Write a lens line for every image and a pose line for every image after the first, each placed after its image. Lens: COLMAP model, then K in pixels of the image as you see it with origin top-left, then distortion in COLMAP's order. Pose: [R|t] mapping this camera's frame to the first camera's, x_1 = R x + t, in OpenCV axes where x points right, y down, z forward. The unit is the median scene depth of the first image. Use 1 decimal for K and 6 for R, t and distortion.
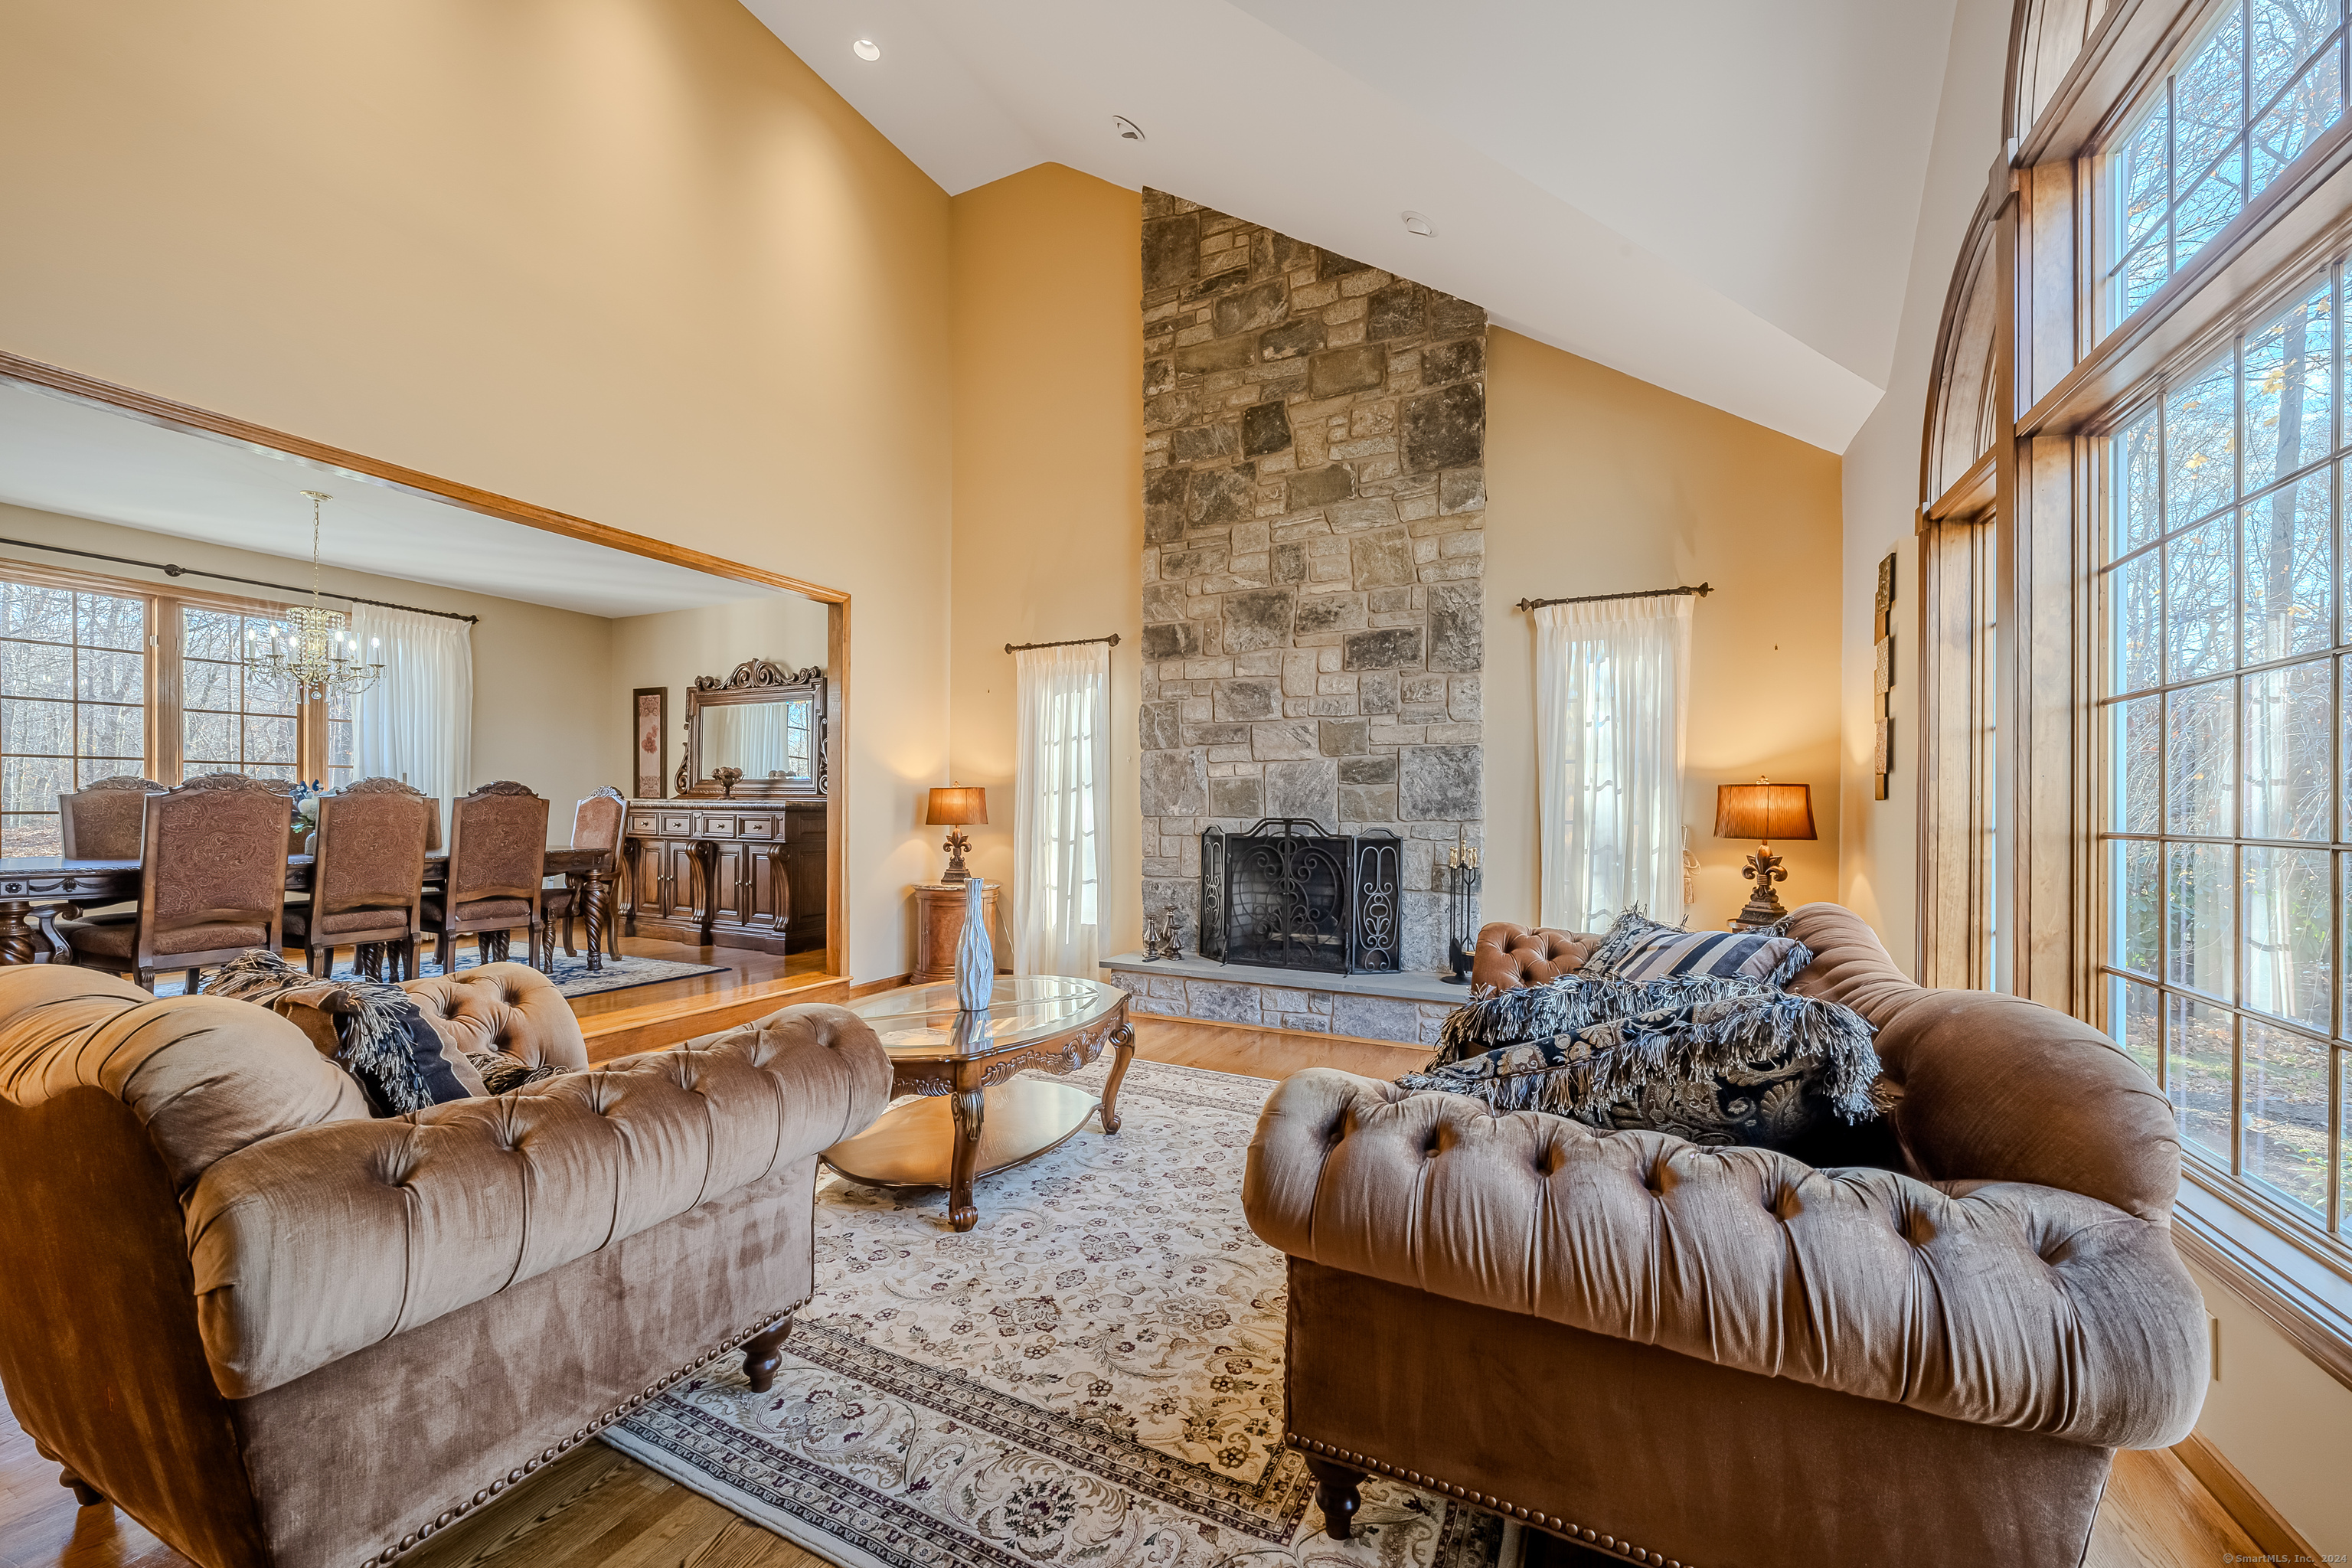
lens RADIAL K [[908.6, 0, 1175.6], [0, 908.6, 794.9], [0, 0, 1]] dist [-0.001347, -0.000089]
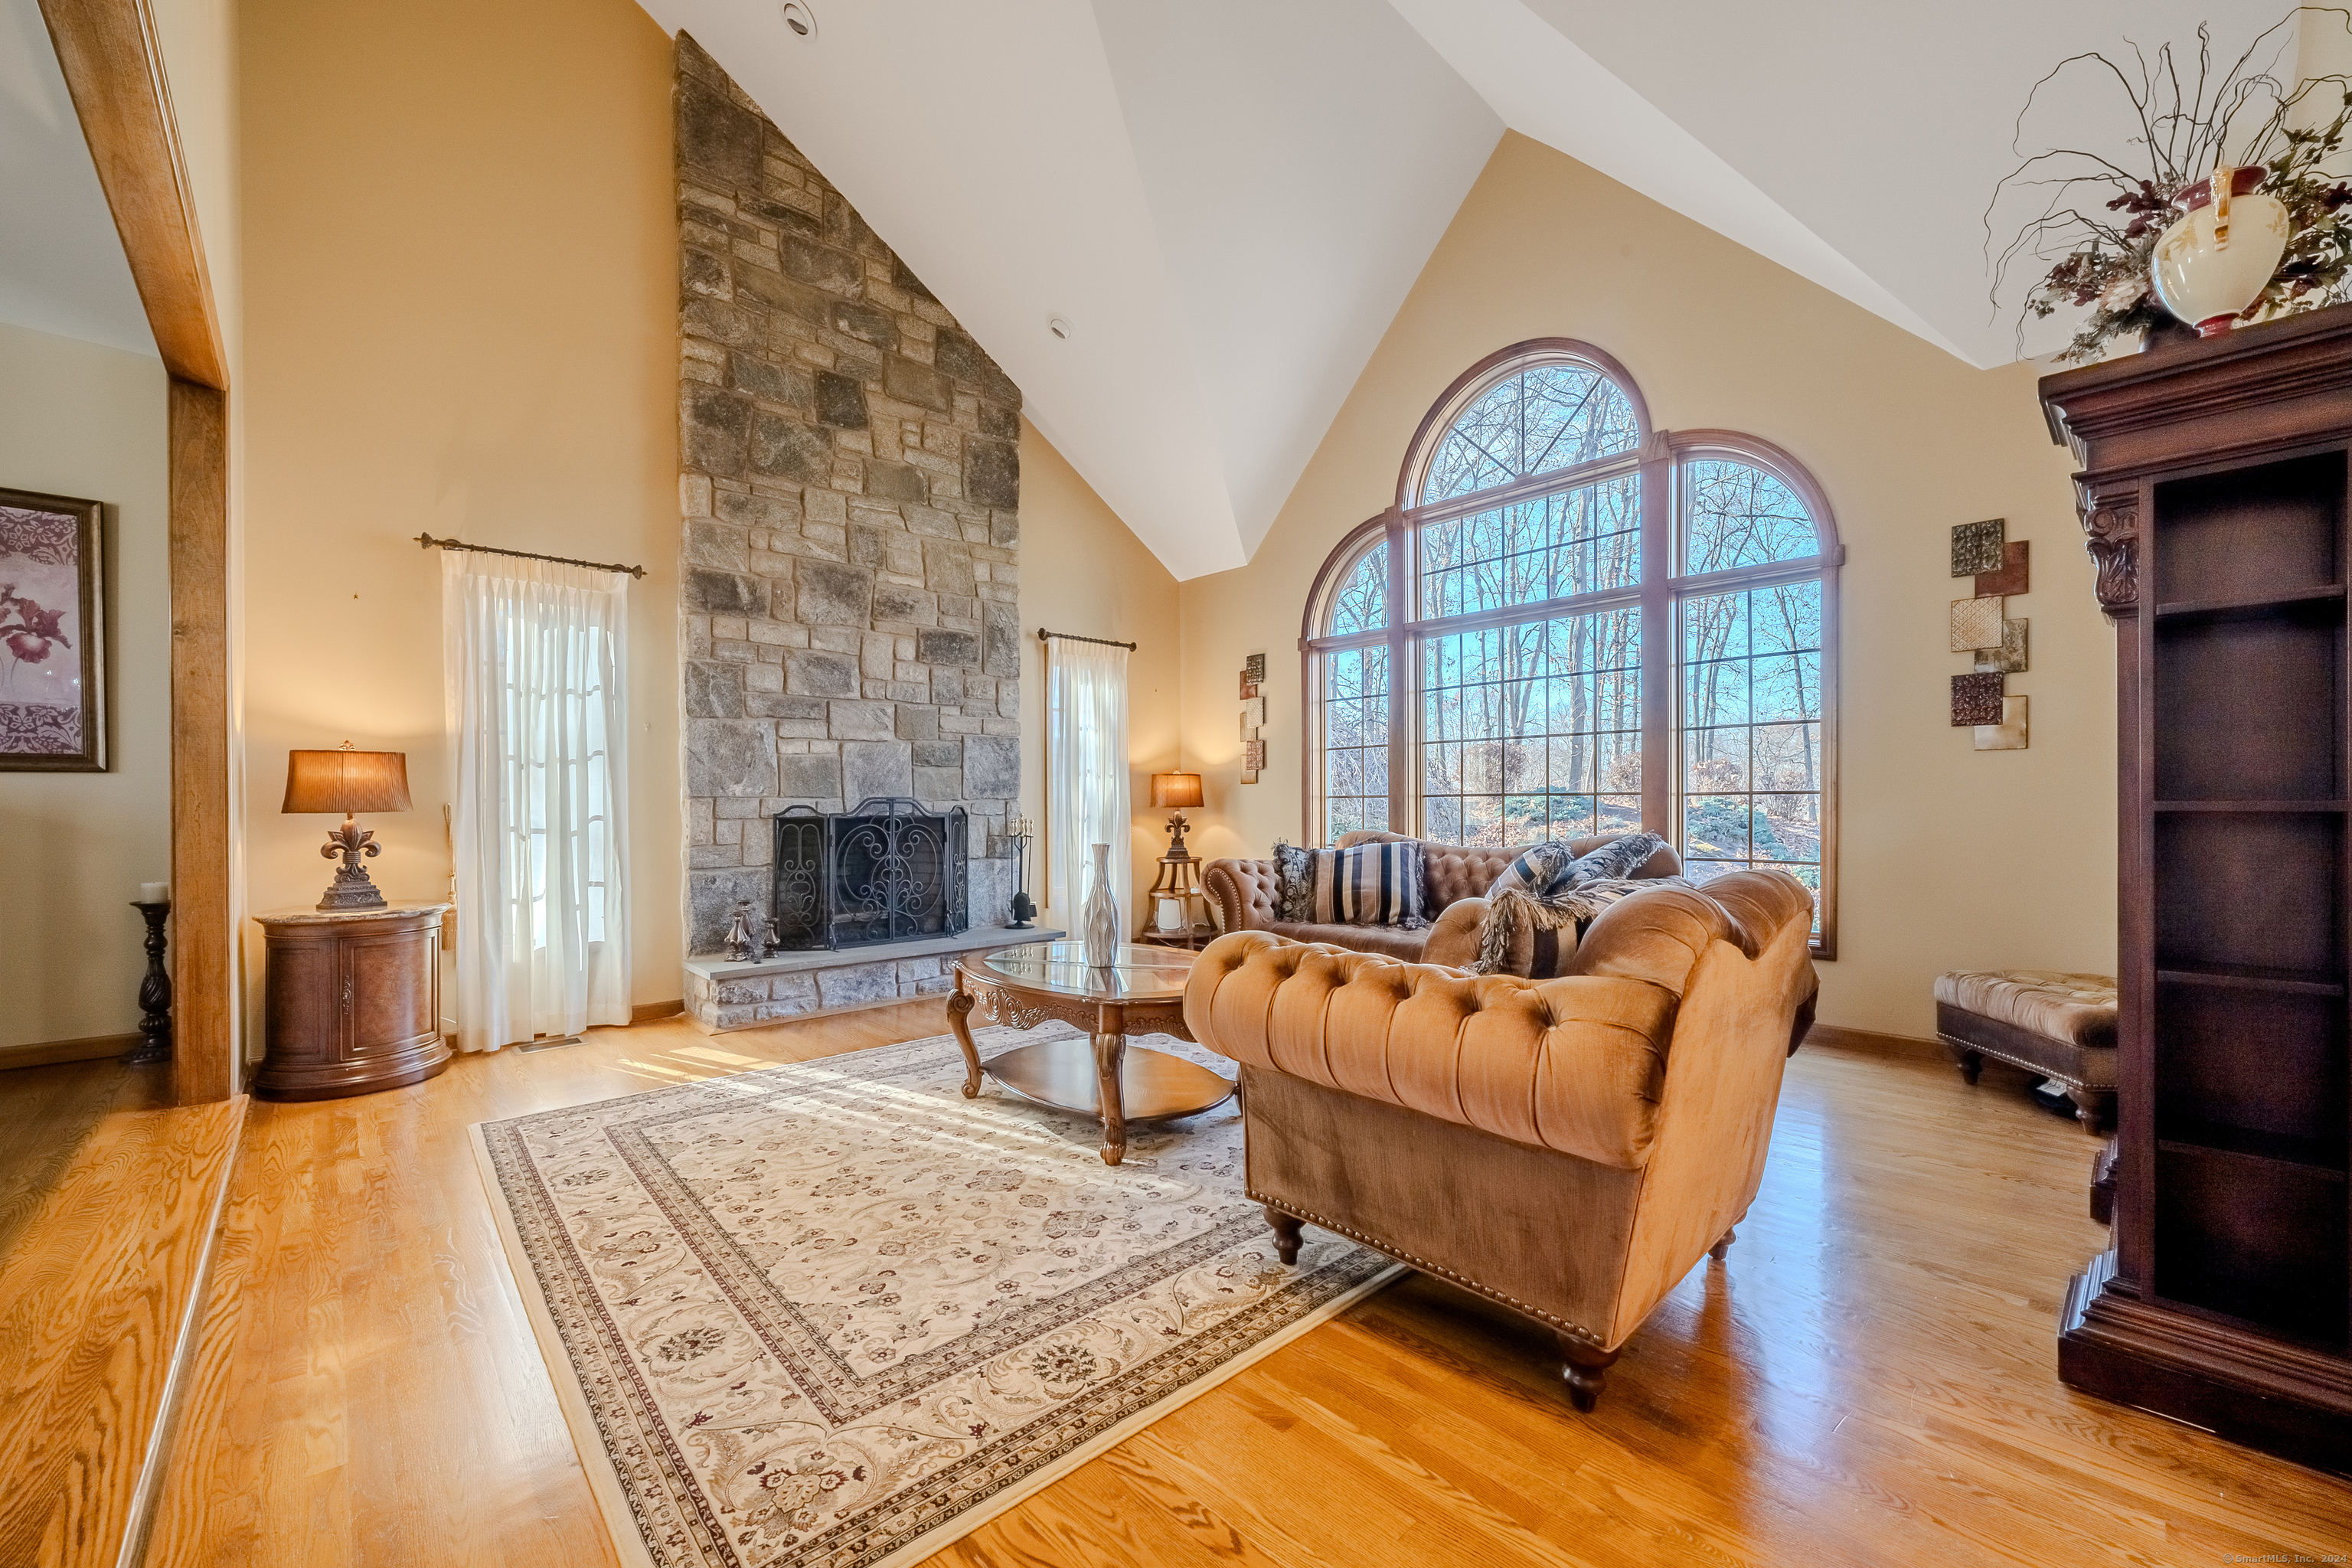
lens RADIAL K [[908.6, 0, 1175.6], [0, 908.6, 794.9], [0, 0, 1]] dist [-0.001347, -0.000089]
pose [[0.367720, 0.003929, 0.929928, -0.689341], [-0.003326, 0.999990, -0.002910, 0.023997], [-0.929931, -0.002023, 0.367730, 0.308789]]
